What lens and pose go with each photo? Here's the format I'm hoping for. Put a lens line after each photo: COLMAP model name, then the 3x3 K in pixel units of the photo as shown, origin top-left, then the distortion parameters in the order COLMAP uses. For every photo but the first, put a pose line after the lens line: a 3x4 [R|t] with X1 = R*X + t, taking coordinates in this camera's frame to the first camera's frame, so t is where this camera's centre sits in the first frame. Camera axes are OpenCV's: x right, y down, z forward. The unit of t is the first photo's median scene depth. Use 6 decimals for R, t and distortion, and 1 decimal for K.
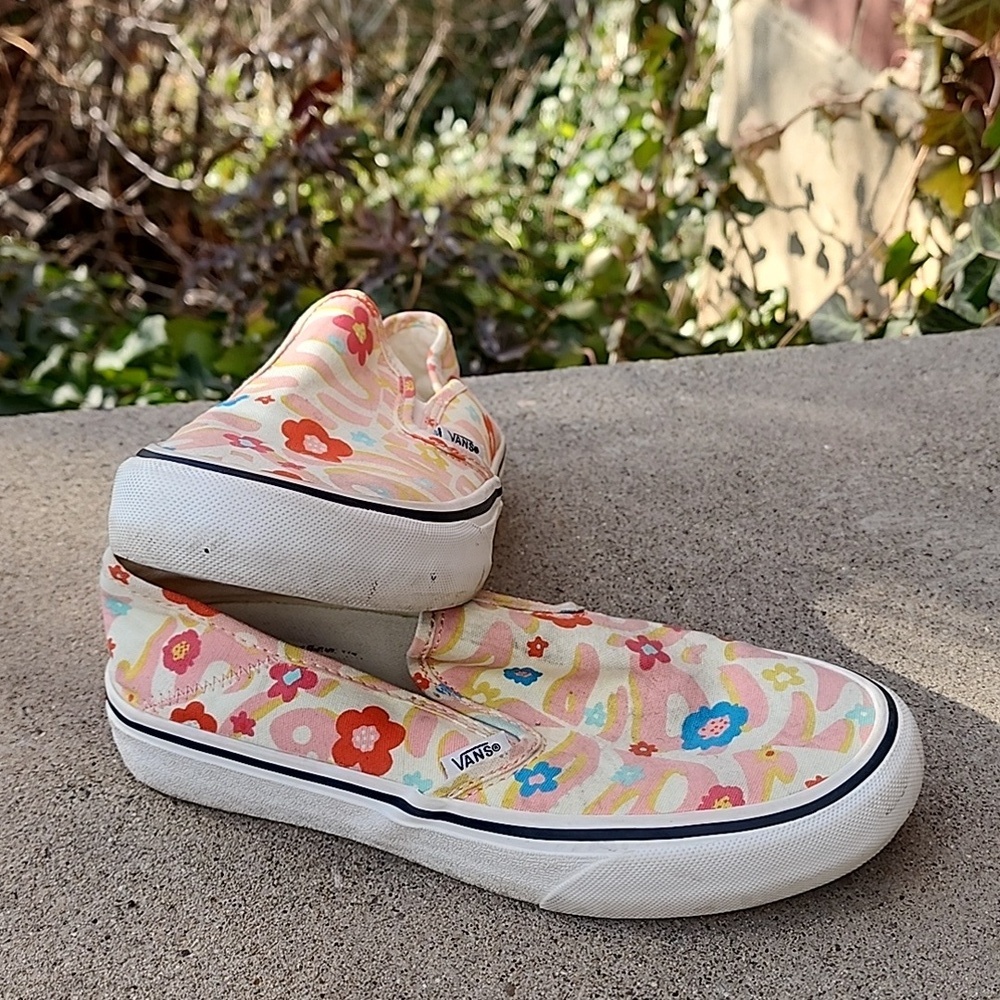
lens RADIAL K [[1497.7, 0, 508.1], [0, 1497.7, 468.1], [0, 0, 1]] dist [0.033770, 0.000000]
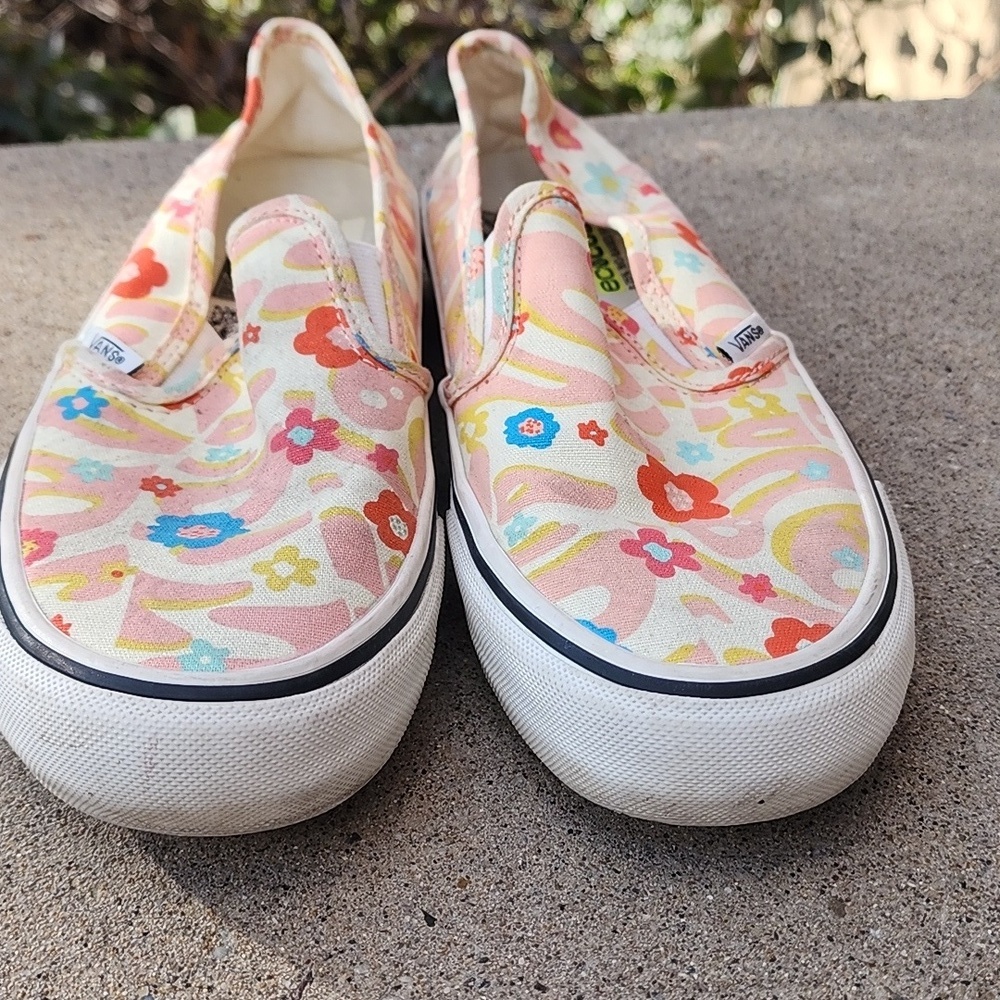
lens RADIAL K [[1497.7, 0, 491.3], [0, 1497.7, 505.1], [0, 0, 1]] dist [0.033770, 0.000000]
pose [[0.999609, 0.027231, -0.006410, -0.144893], [-0.026315, 0.993034, 0.114852, 0.087549], [0.009493, -0.114638, 0.993362, 0.324194]]
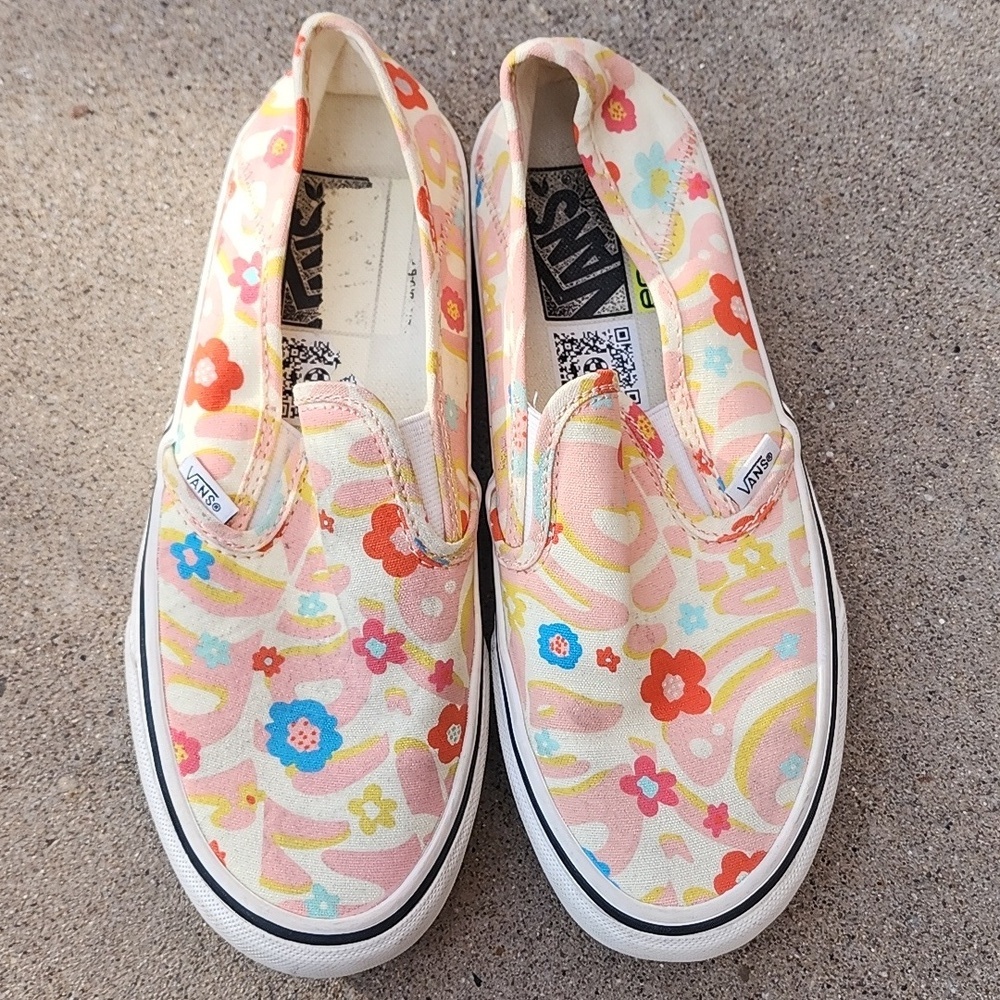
lens RADIAL K [[1497.7, 0, 499.4], [0, 1497.7, 501.6], [0, 0, 1]] dist [0.033770, 0.000000]
pose [[0.998629, 0.052314, -0.001737, -0.170204], [-0.033856, 0.670873, 0.740799, -0.590139], [0.039920, -0.739724, 0.671725, 0.503428]]
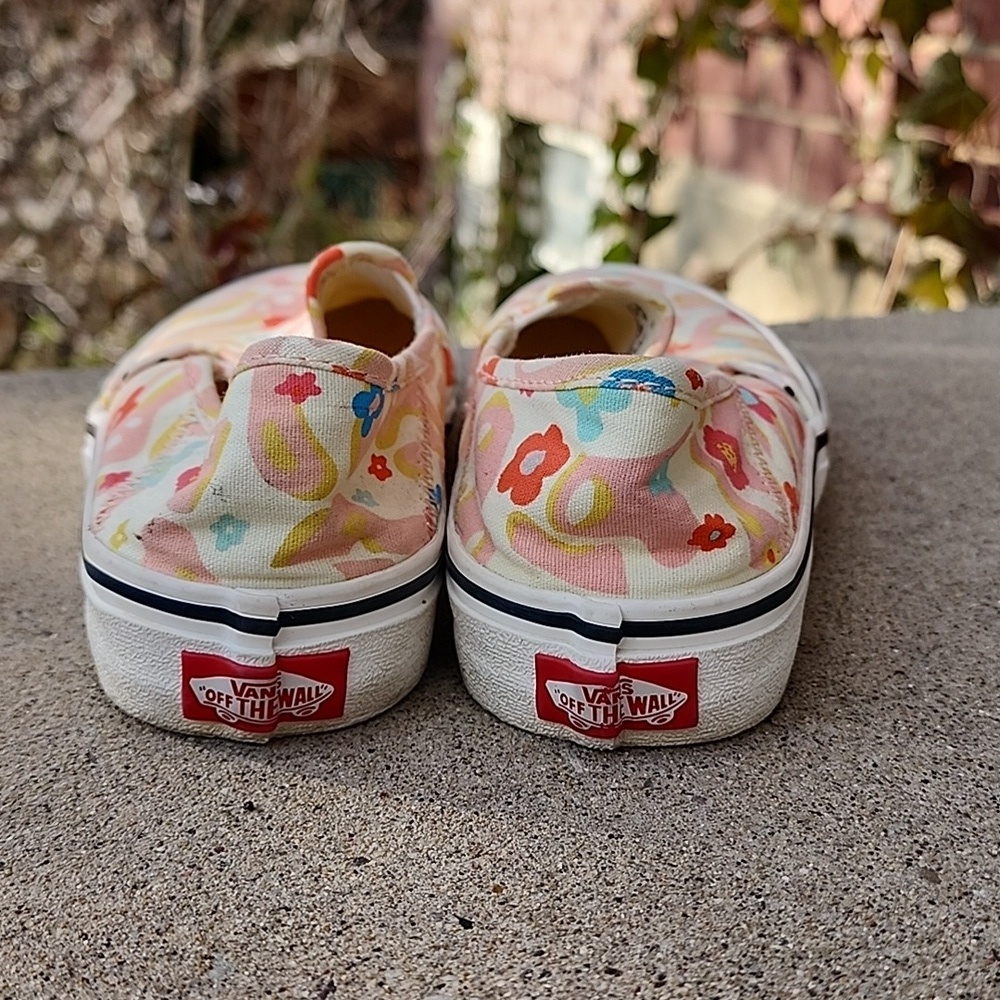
lens RADIAL K [[1497.7, 0, 498.7], [0, 1497.7, 499.1], [0, 0, 1]] dist [0.033770, 0.000000]
pose [[0.994723, -0.032512, 0.097305, -0.204314], [0.050359, 0.981068, -0.187000, 0.284048], [-0.089383, 0.190913, 0.977529, 0.385360]]
